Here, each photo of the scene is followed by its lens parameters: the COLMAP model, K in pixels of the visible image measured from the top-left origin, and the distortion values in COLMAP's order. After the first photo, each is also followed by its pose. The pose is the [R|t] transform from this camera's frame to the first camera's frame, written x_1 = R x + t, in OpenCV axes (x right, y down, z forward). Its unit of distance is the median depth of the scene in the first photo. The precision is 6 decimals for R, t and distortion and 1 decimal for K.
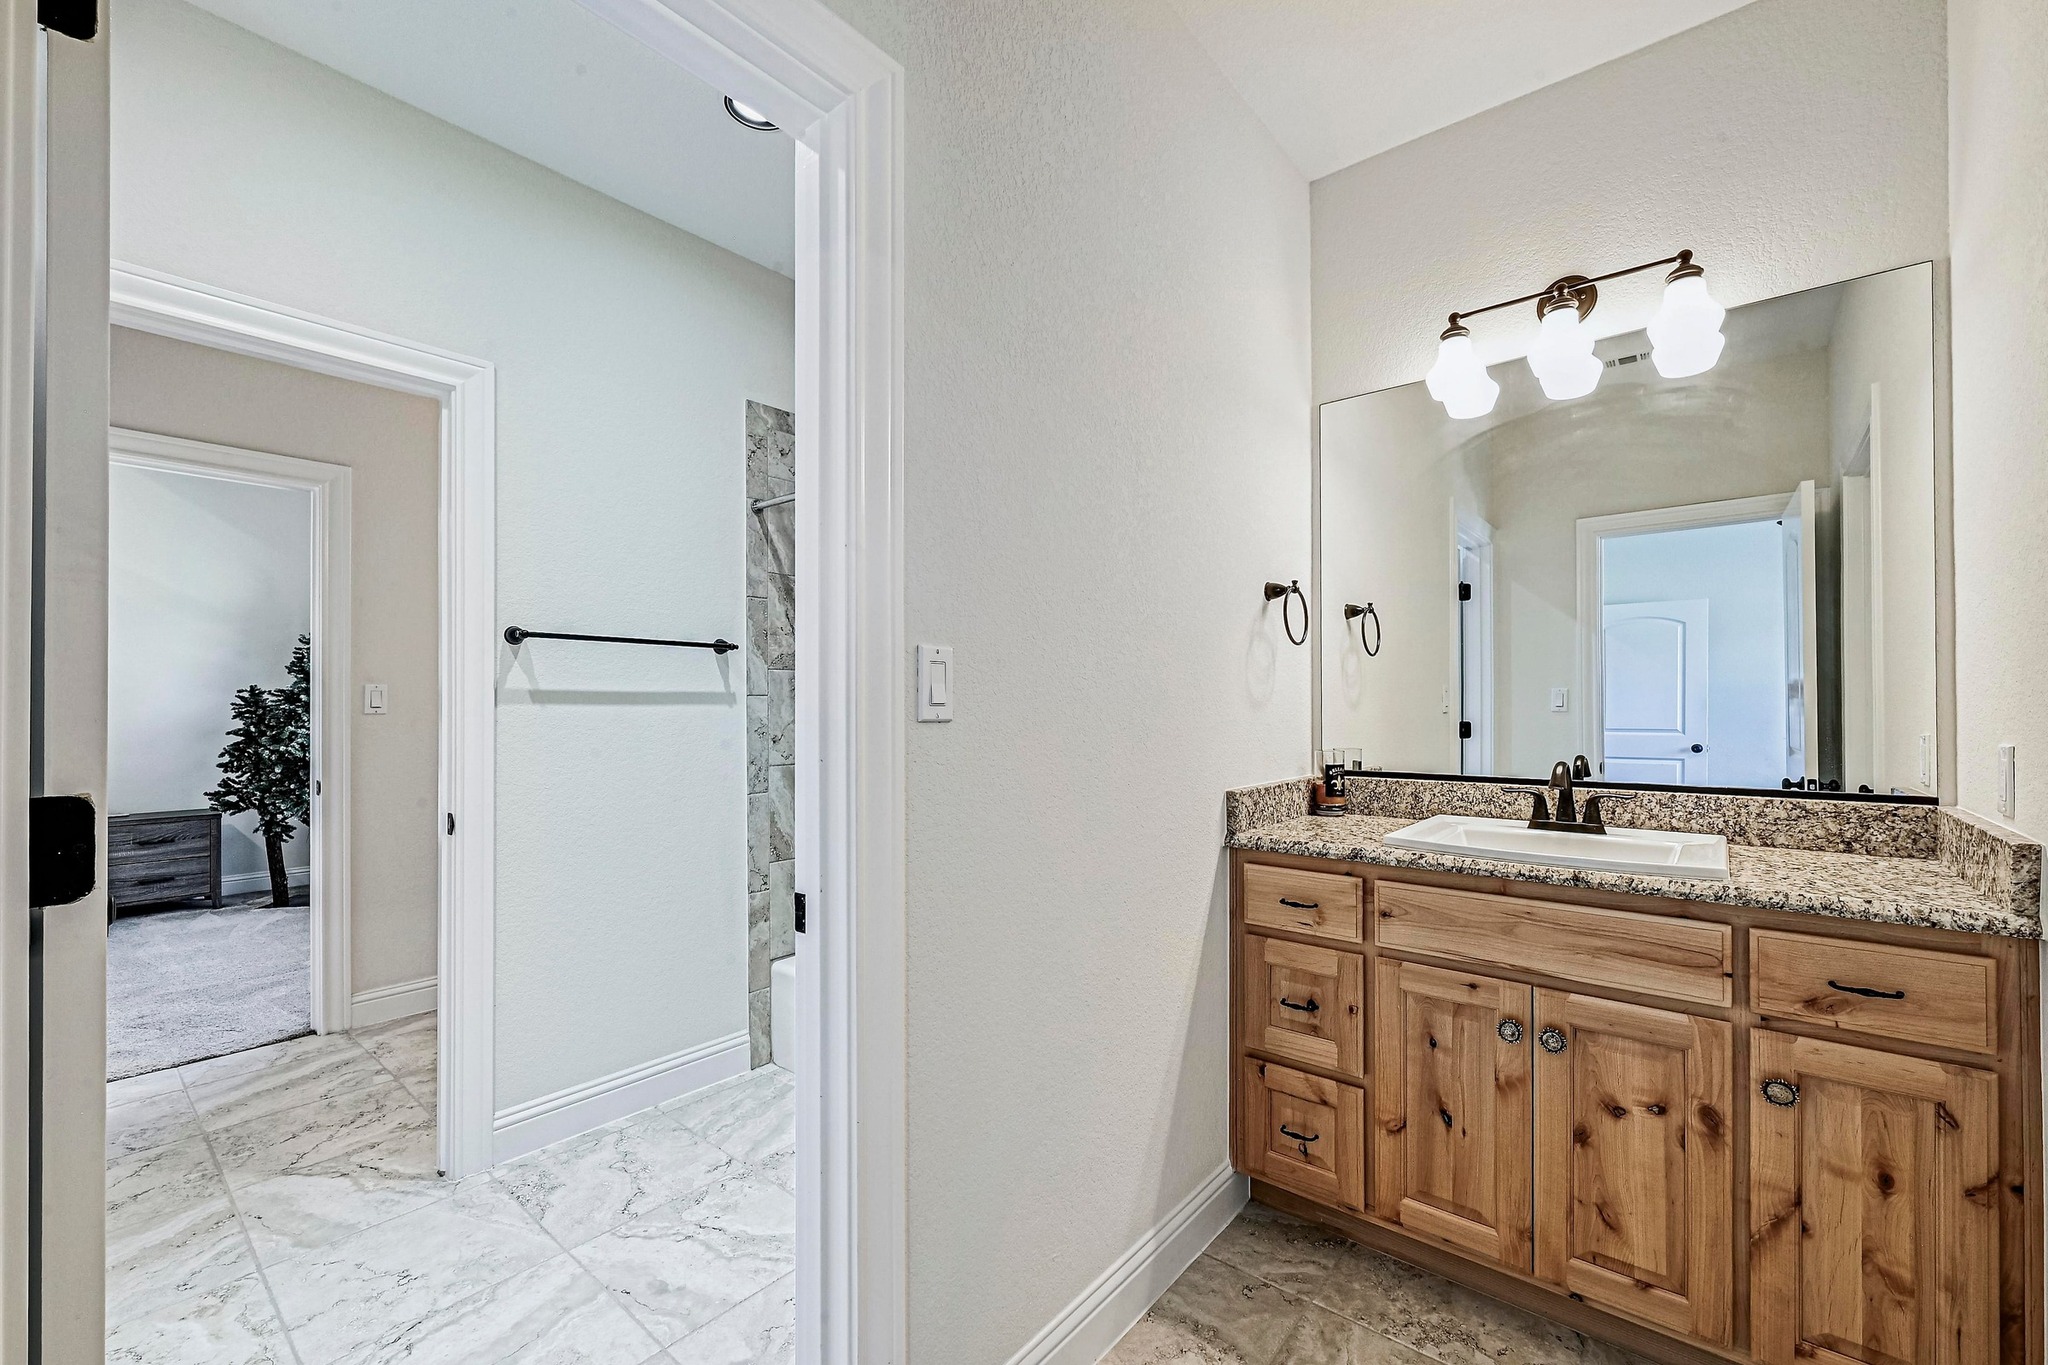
lens RADIAL K [[830.6, 0, 1044.7], [0, 830.6, 708.2], [0, 0, 1]] dist [-0.001455, 0.000892]
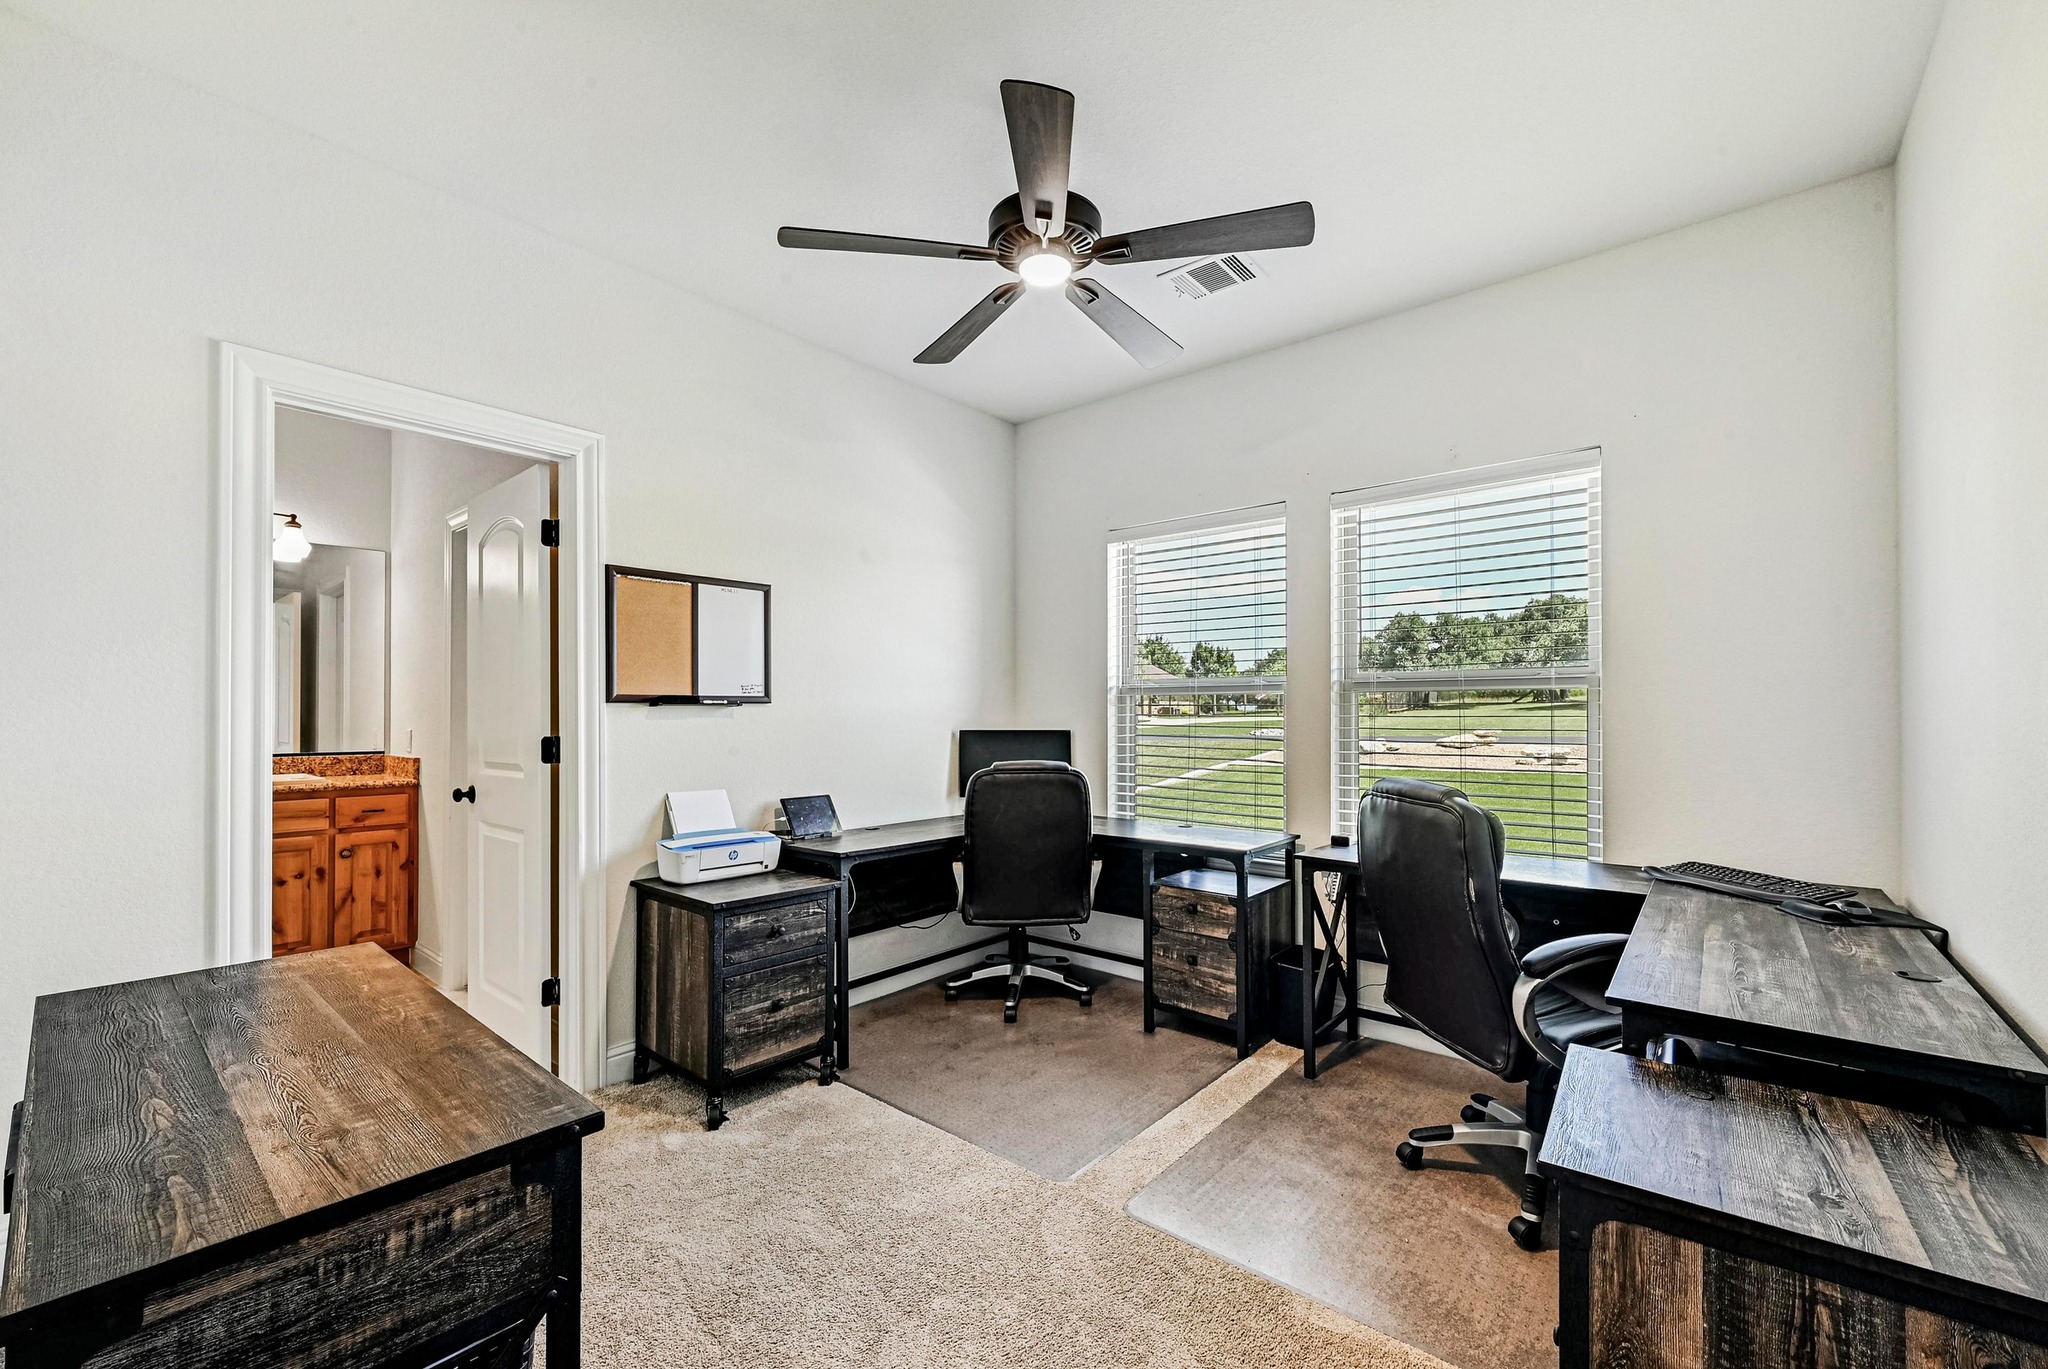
lens RADIAL K [[830.6, 0, 1032.7], [0, 830.6, 699.0], [0, 0, 1]] dist [-0.001455, 0.000892]
pose [[0.019842, 0.018475, 0.999632, -1.742652], [0.001332, 0.999828, -0.018505, -0.008902], [-0.999802, 0.001699, 0.019814, -1.277934]]
